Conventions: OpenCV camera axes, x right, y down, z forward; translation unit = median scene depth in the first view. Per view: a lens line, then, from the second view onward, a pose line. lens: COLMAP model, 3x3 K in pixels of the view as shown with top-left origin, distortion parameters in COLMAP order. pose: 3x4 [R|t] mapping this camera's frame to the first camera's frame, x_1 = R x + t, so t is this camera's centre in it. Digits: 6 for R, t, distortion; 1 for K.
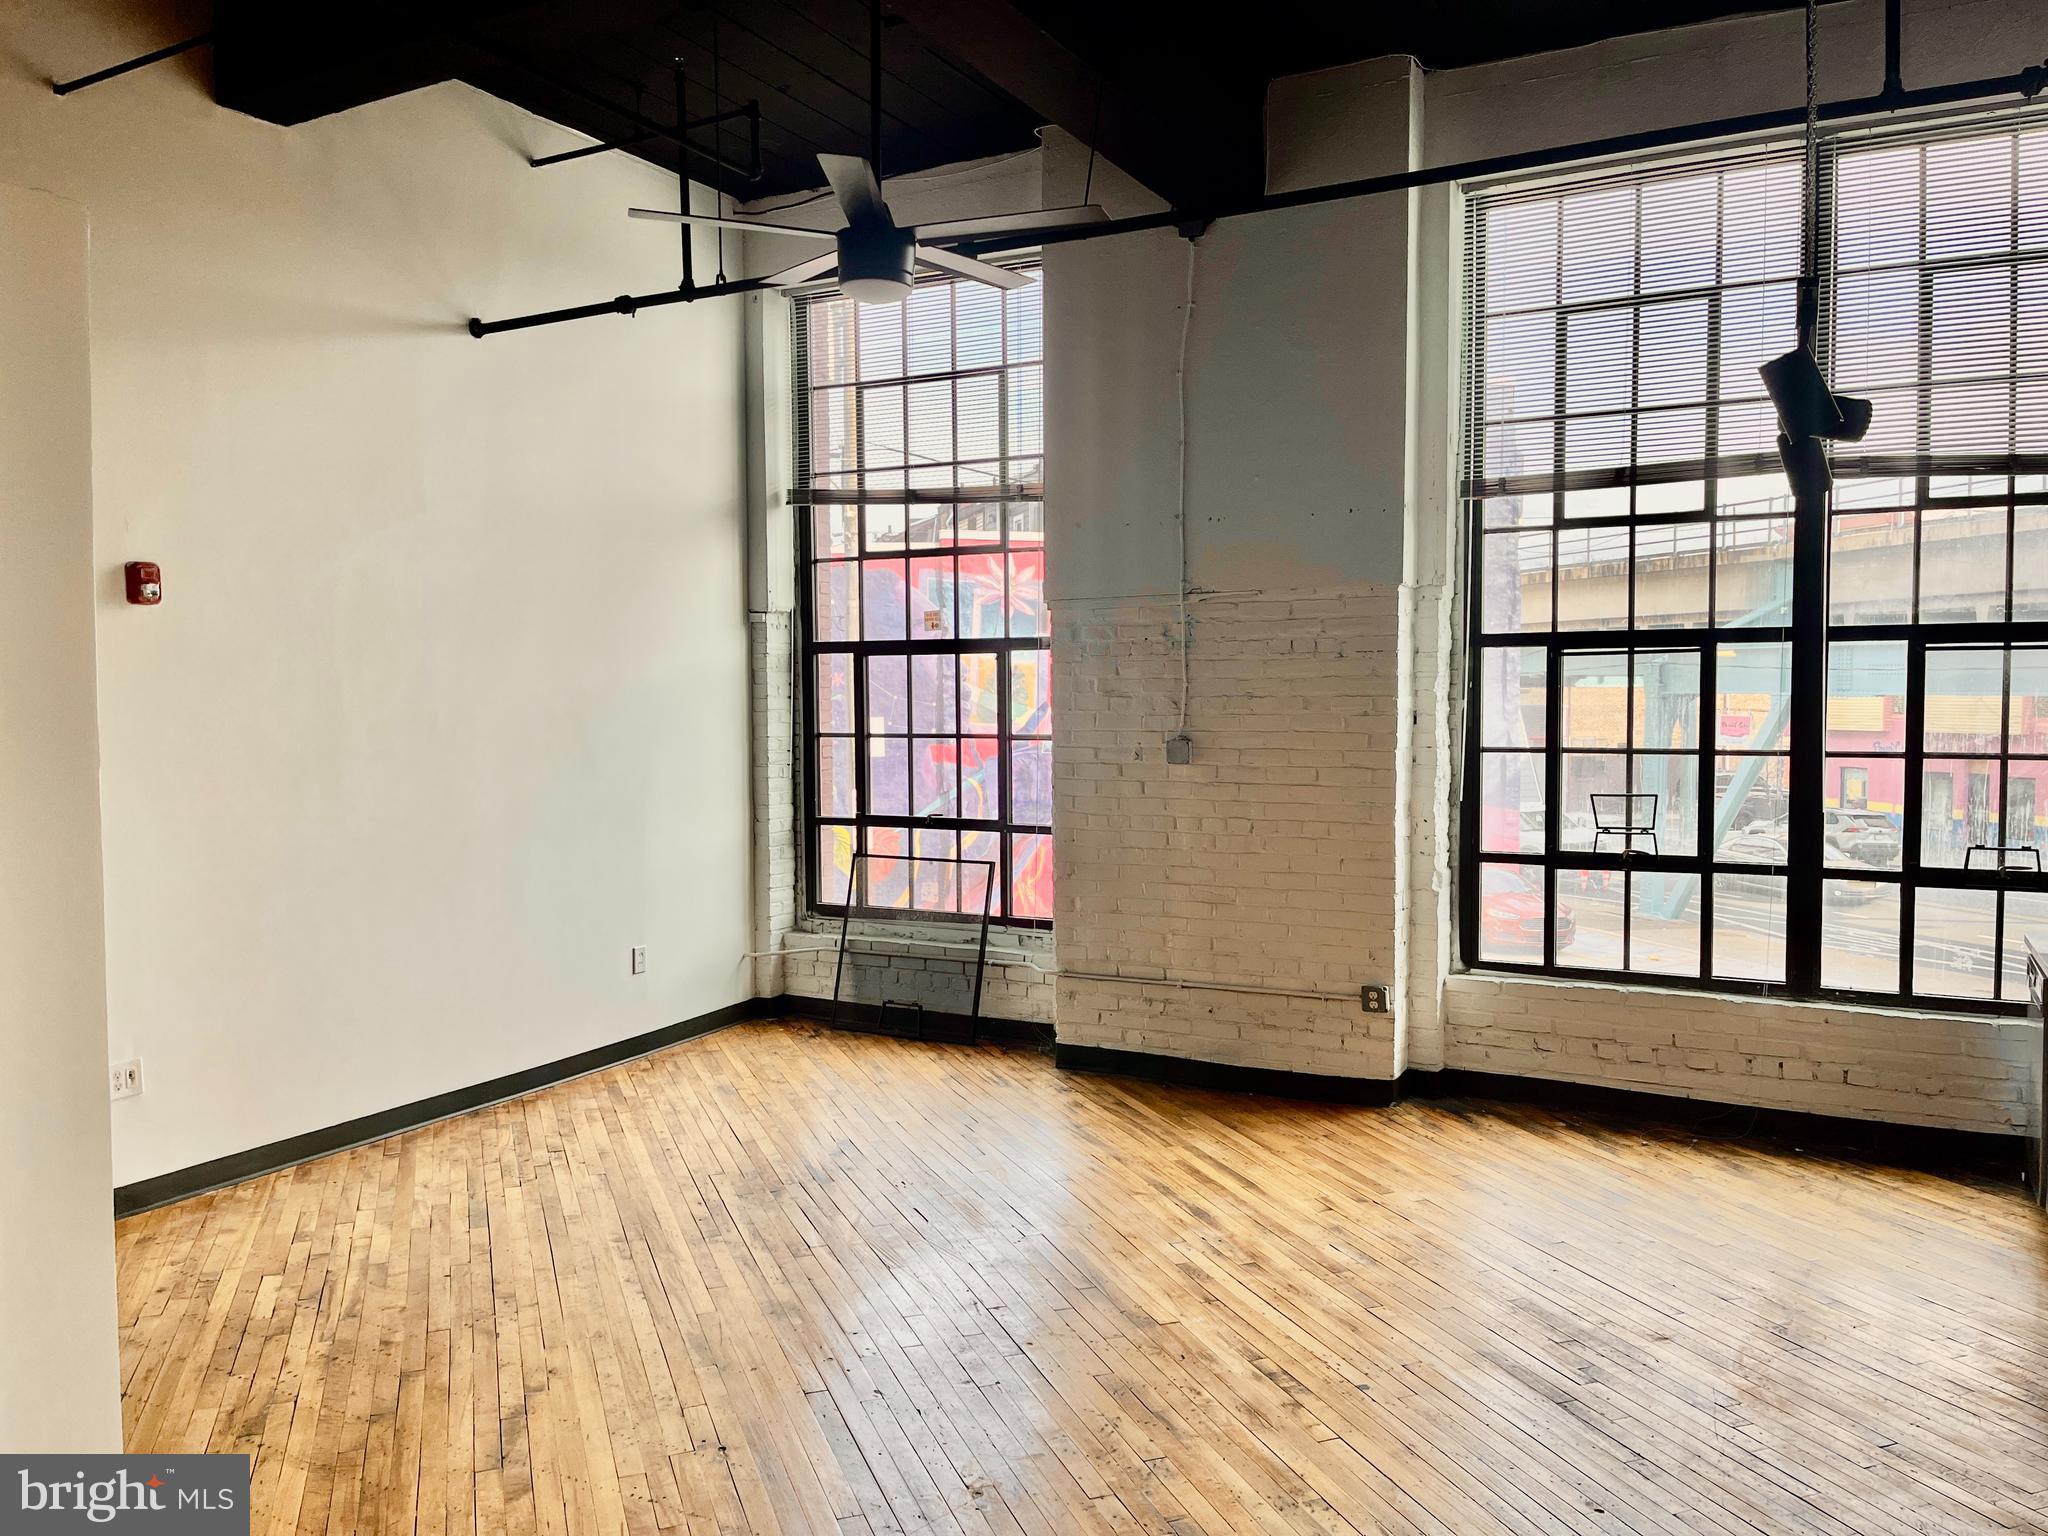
lens RADIAL K [[1547.2, 0, 1016.0], [0, 1547.2, 774.1], [0, 0, 1]] dist [0.064397, -0.087886]
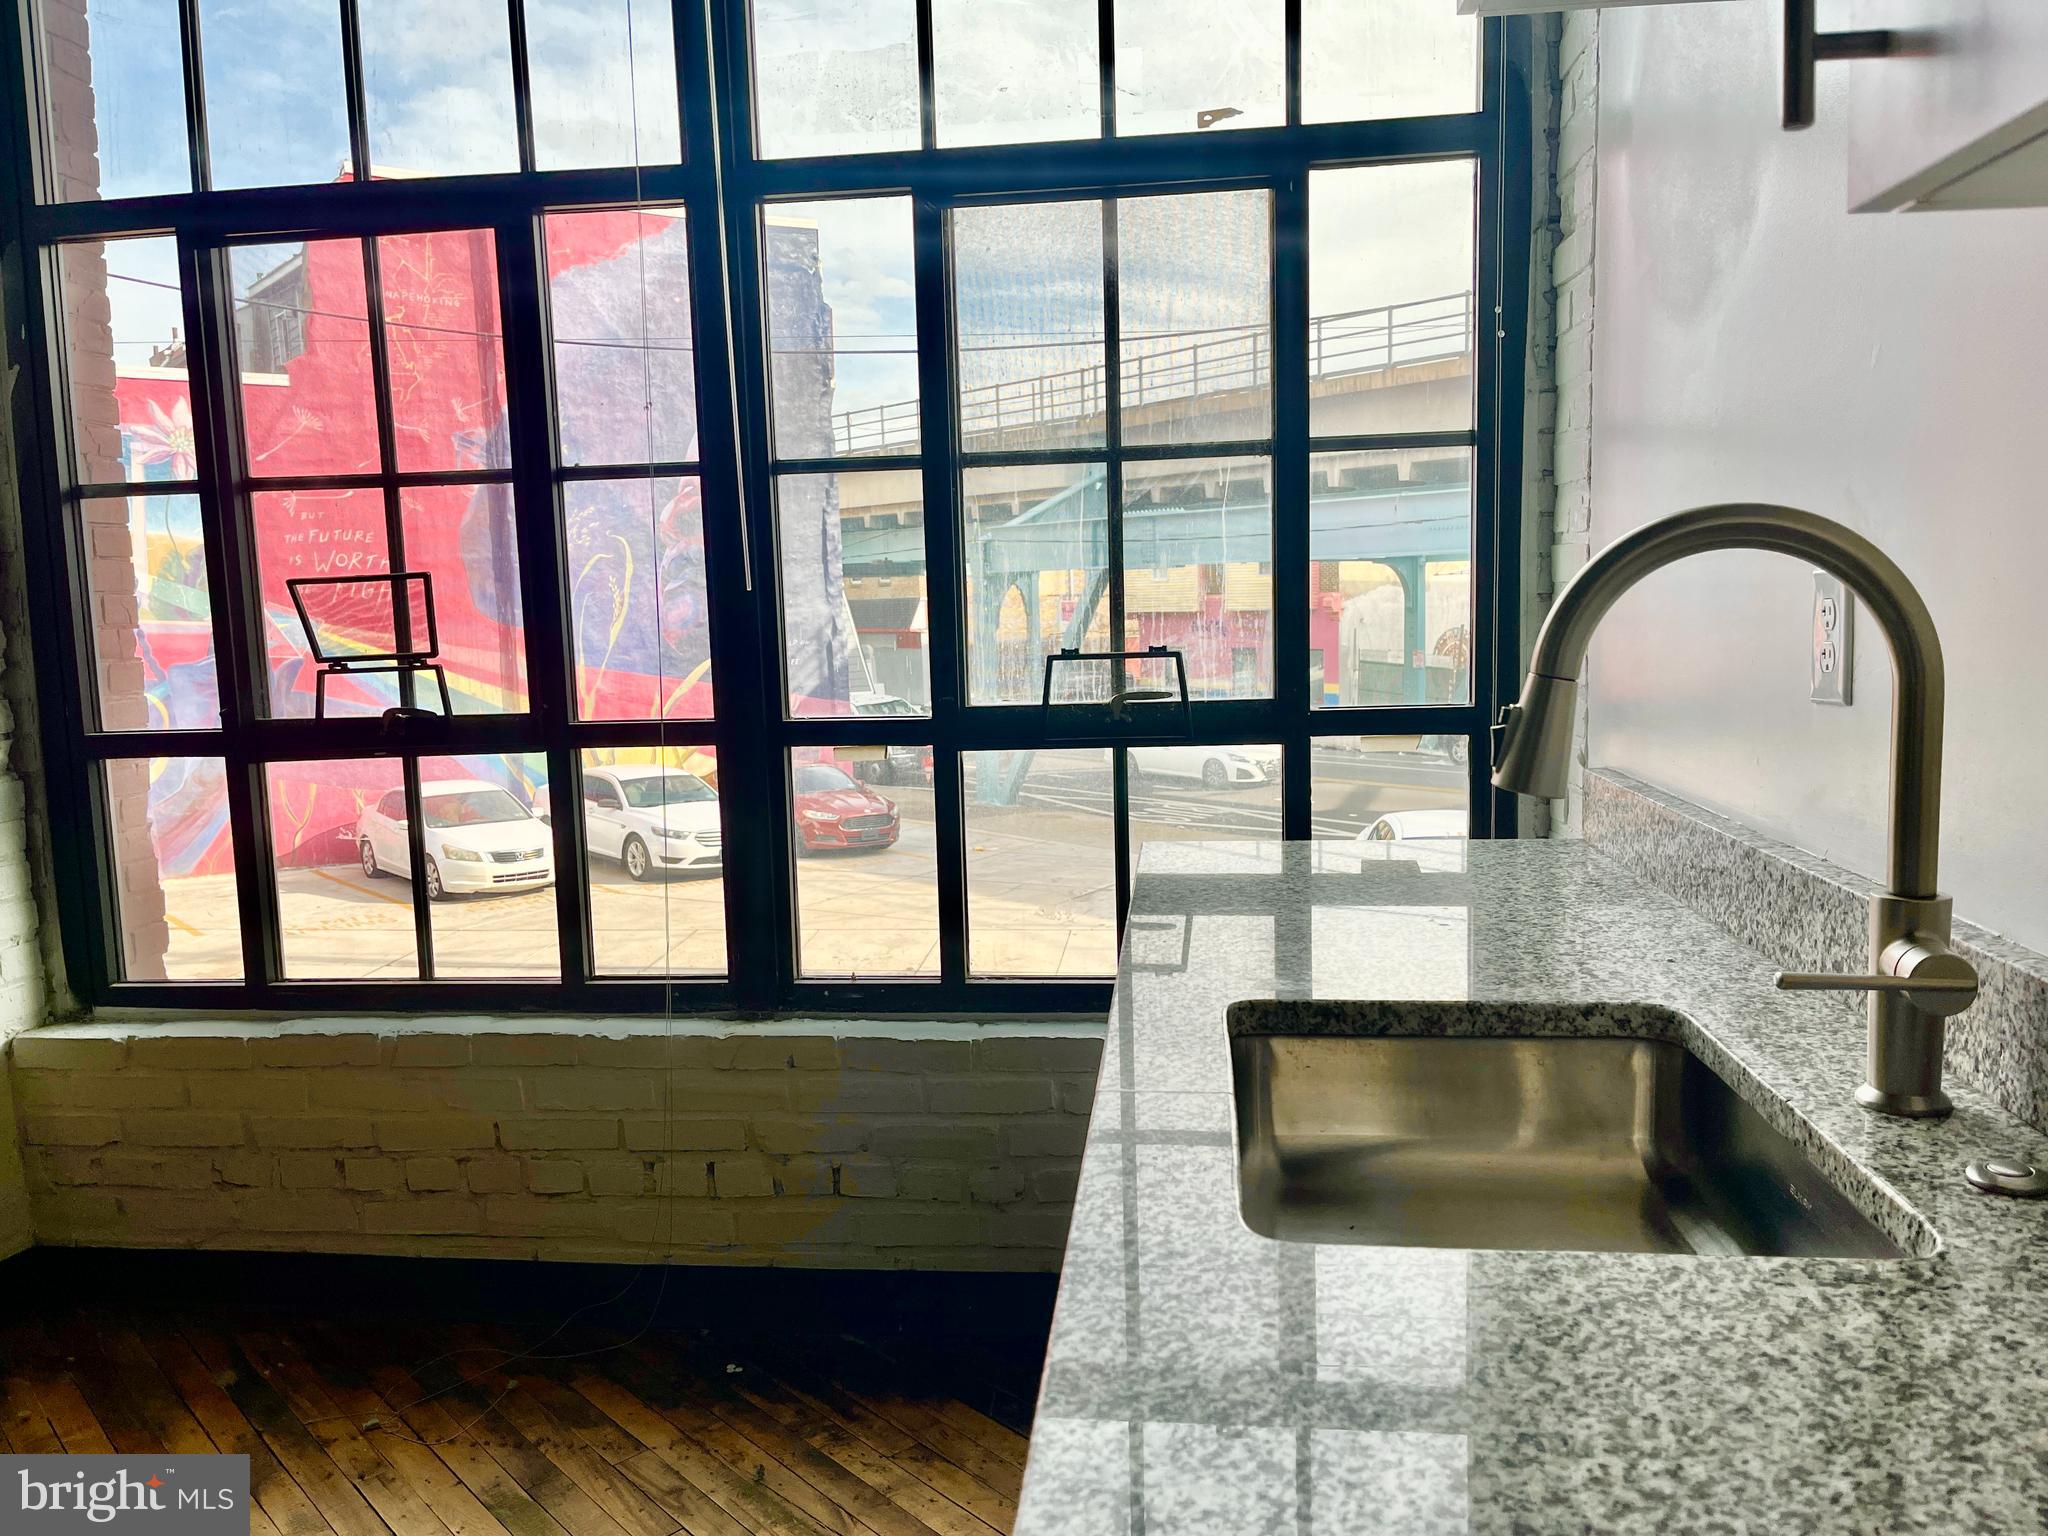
lens RADIAL K [[1541.8, 0, 1024.0], [0, 1541.8, 768.0], [0, 0, 1]] dist [0.041236, -0.005721]
pose [[0.927610, -0.065950, 0.367683, 0.408301], [0.045497, 0.996910, 0.064030, 0.047057], [-0.370770, -0.042666, 0.927744, 0.550814]]
